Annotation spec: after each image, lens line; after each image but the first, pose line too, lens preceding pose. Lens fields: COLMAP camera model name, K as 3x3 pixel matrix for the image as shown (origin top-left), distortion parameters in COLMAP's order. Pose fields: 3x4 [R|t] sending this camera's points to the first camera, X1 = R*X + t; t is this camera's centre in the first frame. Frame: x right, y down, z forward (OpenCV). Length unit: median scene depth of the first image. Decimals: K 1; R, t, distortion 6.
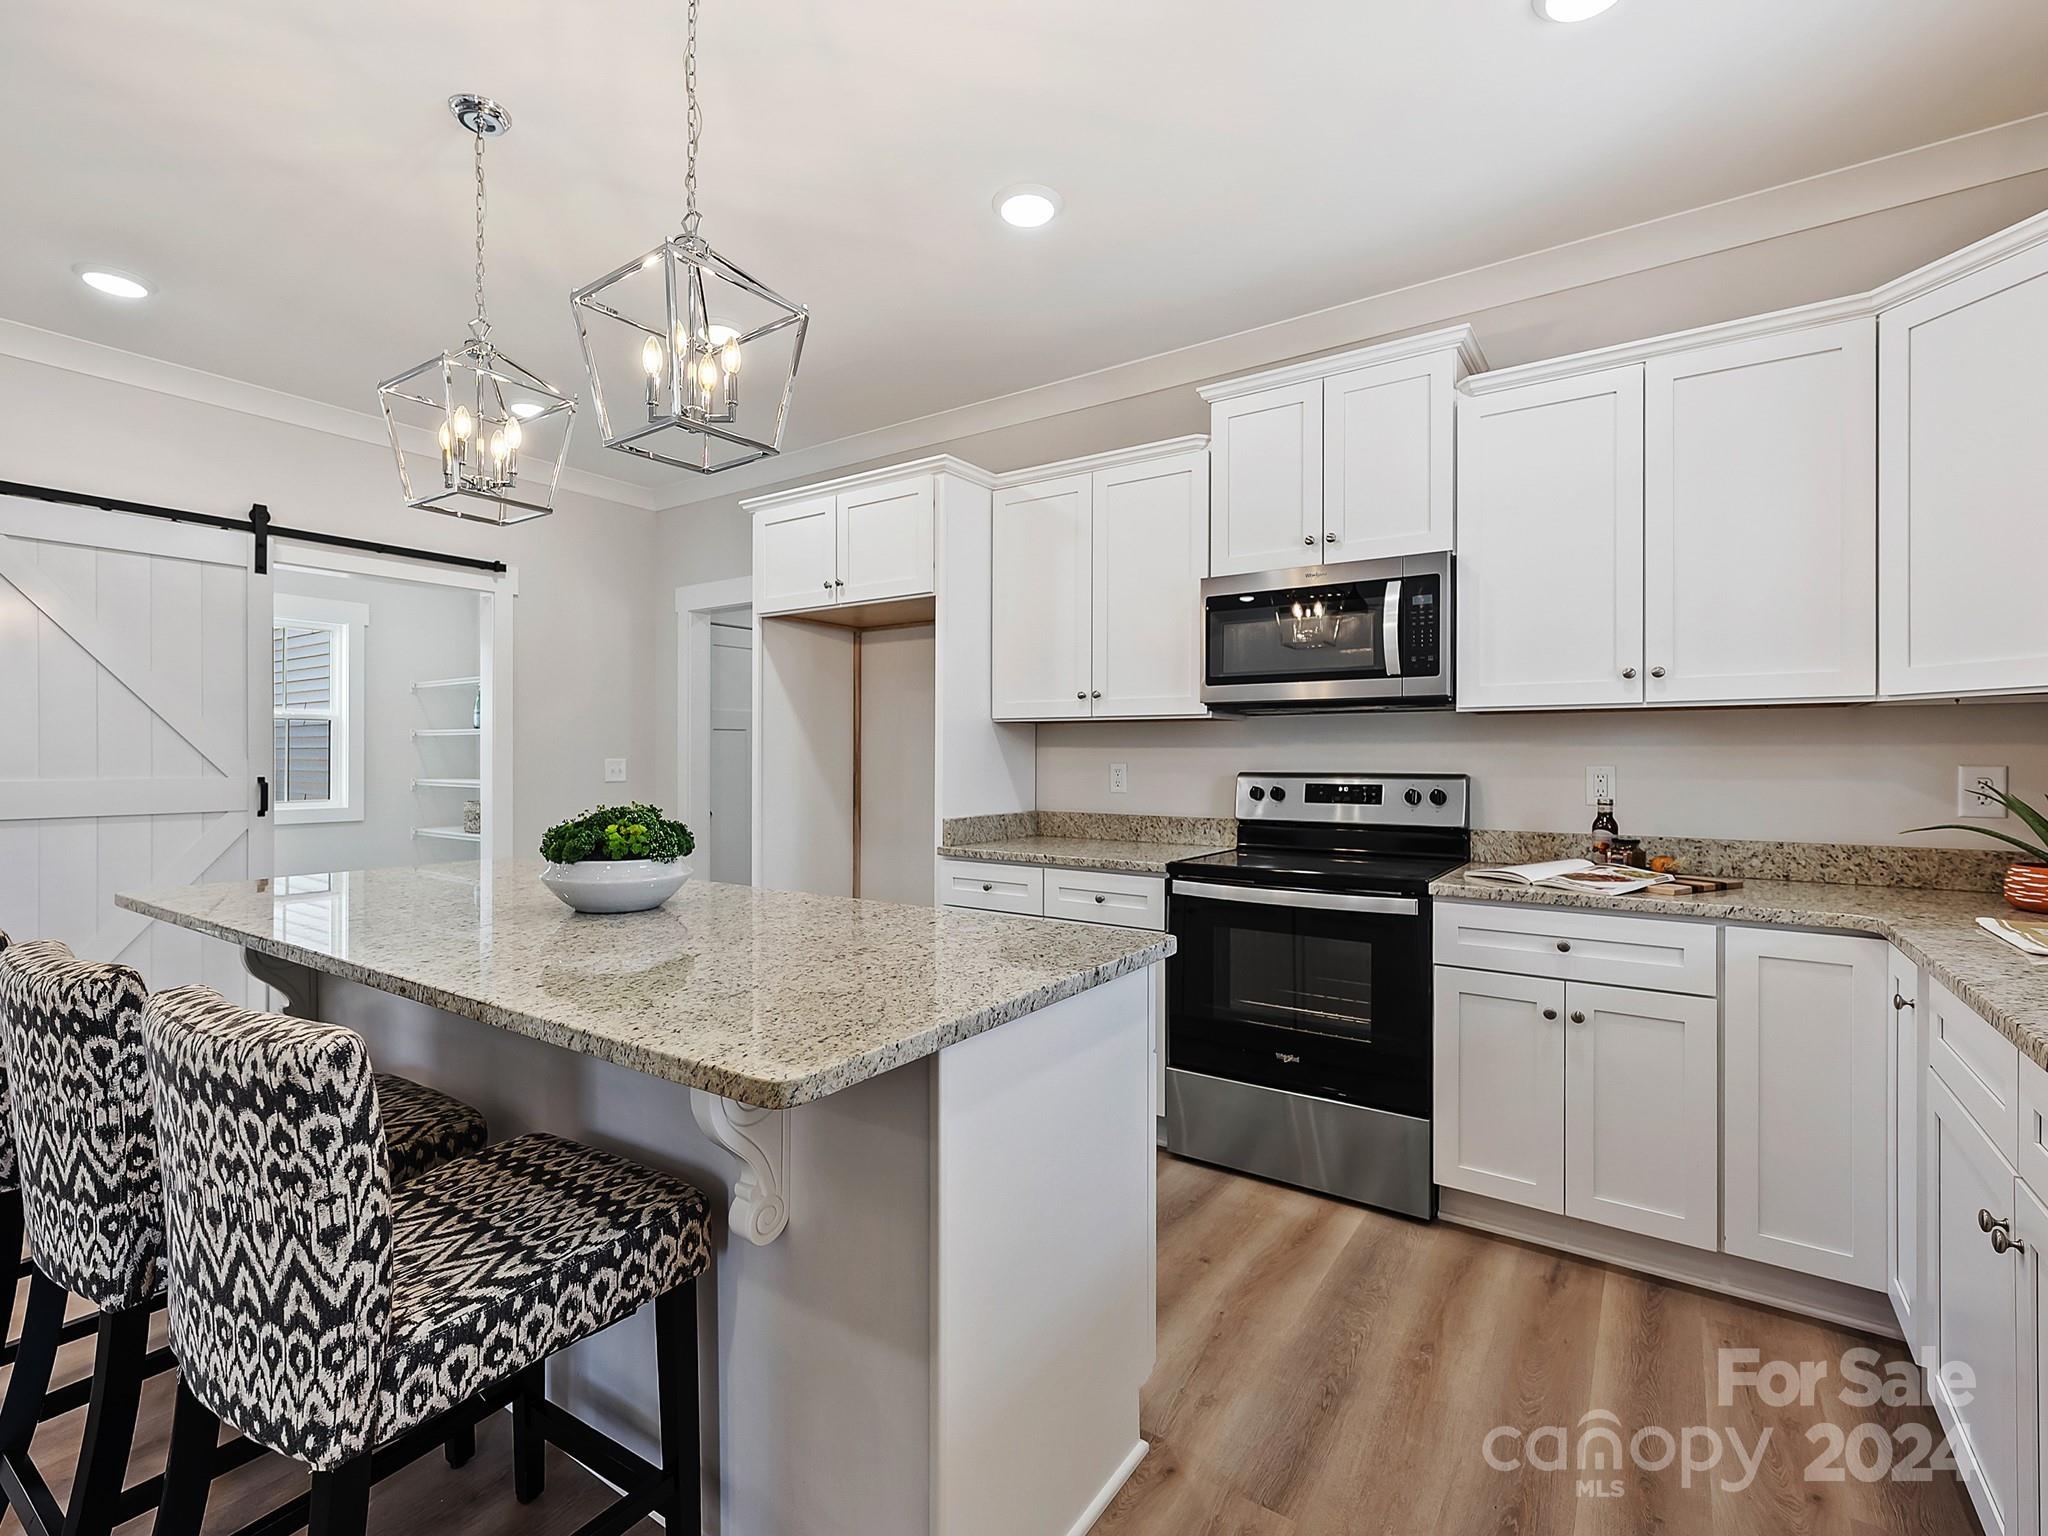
lens RADIAL K [[934.4, 0, 1027.8], [0, 934.4, 761.5], [0, 0, 1]] dist [0.001574, 0.000037]
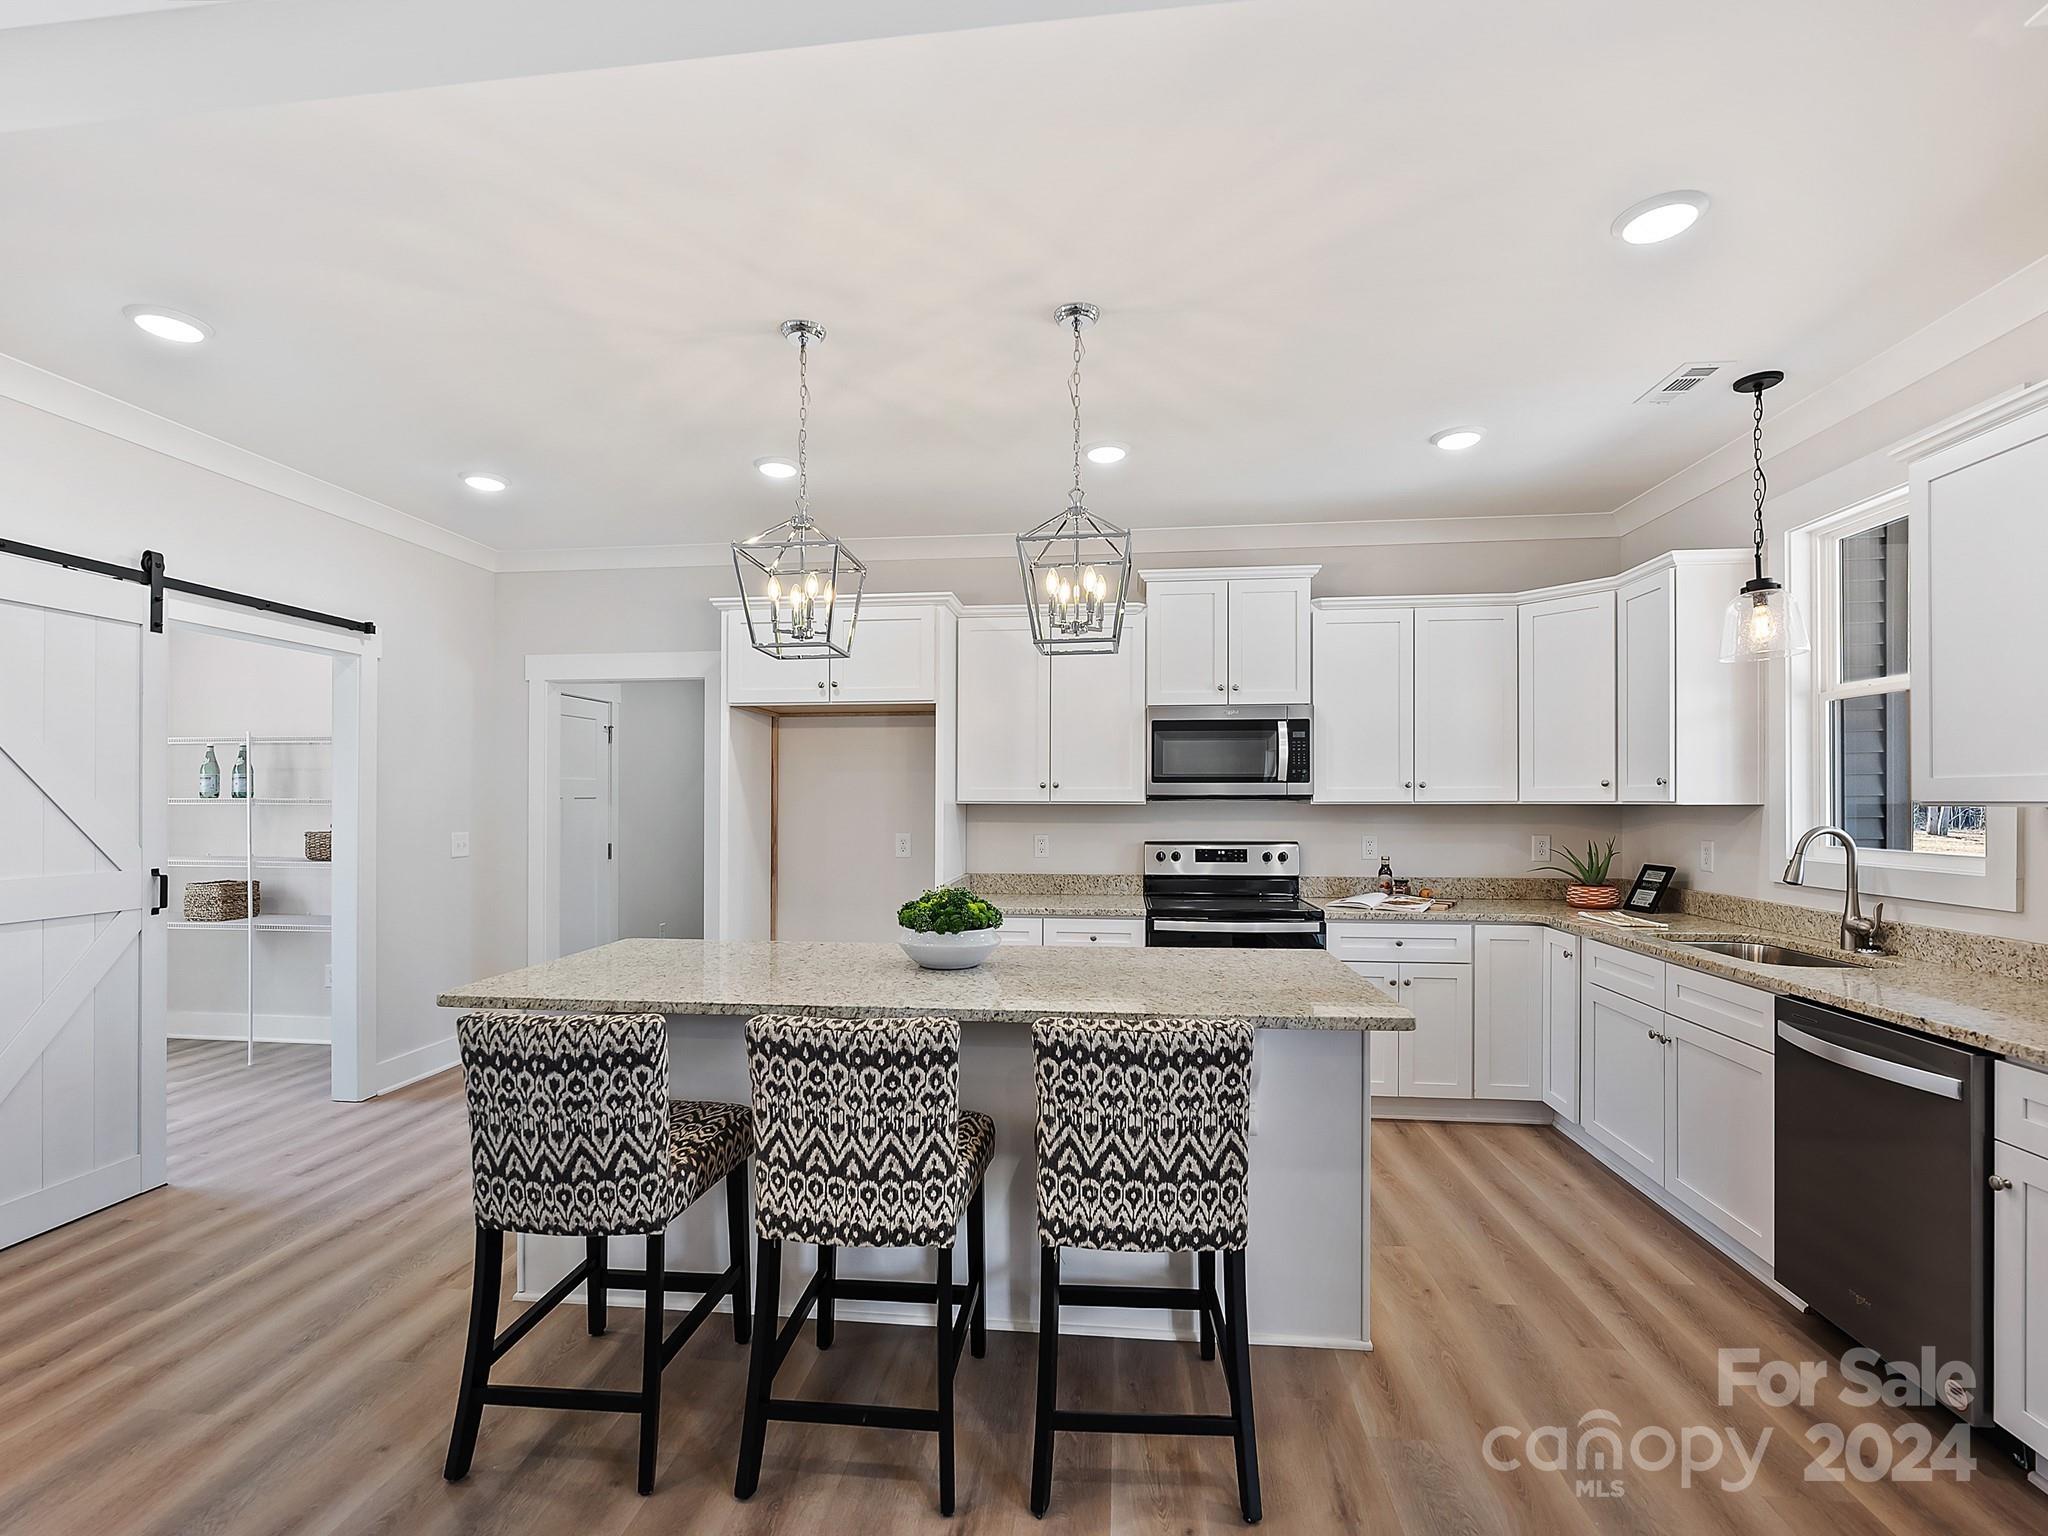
lens RADIAL K [[940.8, 0, 1020.3], [0, 940.8, 806.2], [0, 0, 1]] dist [-0.000601, -0.000020]
pose [[0.882929, -0.004765, 0.469482, -0.679643], [0.004379, 0.999989, 0.001914, -0.050764], [-0.469486, 0.000366, 0.882940, -0.175200]]
